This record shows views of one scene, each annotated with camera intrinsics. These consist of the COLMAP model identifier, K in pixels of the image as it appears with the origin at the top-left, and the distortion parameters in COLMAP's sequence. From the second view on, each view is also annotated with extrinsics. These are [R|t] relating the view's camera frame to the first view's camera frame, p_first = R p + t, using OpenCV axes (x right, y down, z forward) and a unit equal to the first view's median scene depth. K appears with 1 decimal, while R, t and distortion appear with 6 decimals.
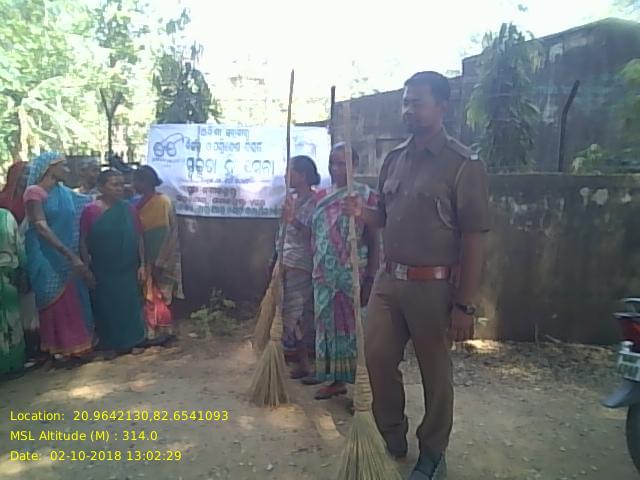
lens RADIAL K [[523.9, 0, 321.9], [0, 523.9, 233.5], [0, 0, 1]] dist [0.103222, -0.159622]
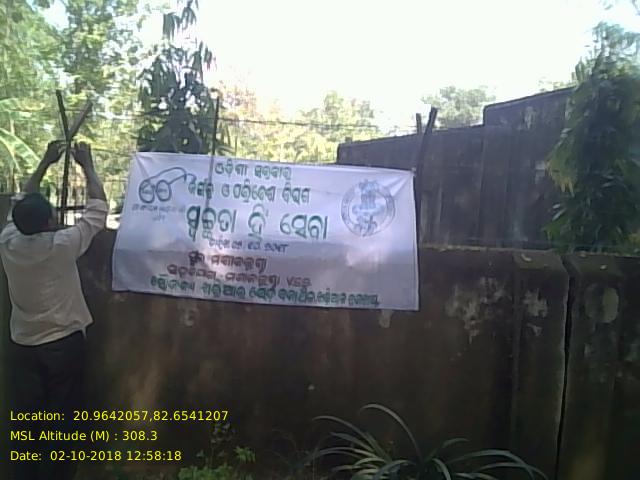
lens RADIAL K [[526.3, 0, 322.9], [0, 526.3, 235.5], [0, 0, 1]] dist [0.102614, -0.169509]
pose [[0.996025, 0.049473, 0.074072, -0.141538], [-0.043373, 0.995704, -0.081809, -0.063421], [-0.077801, 0.078271, 0.993892, 0.358645]]
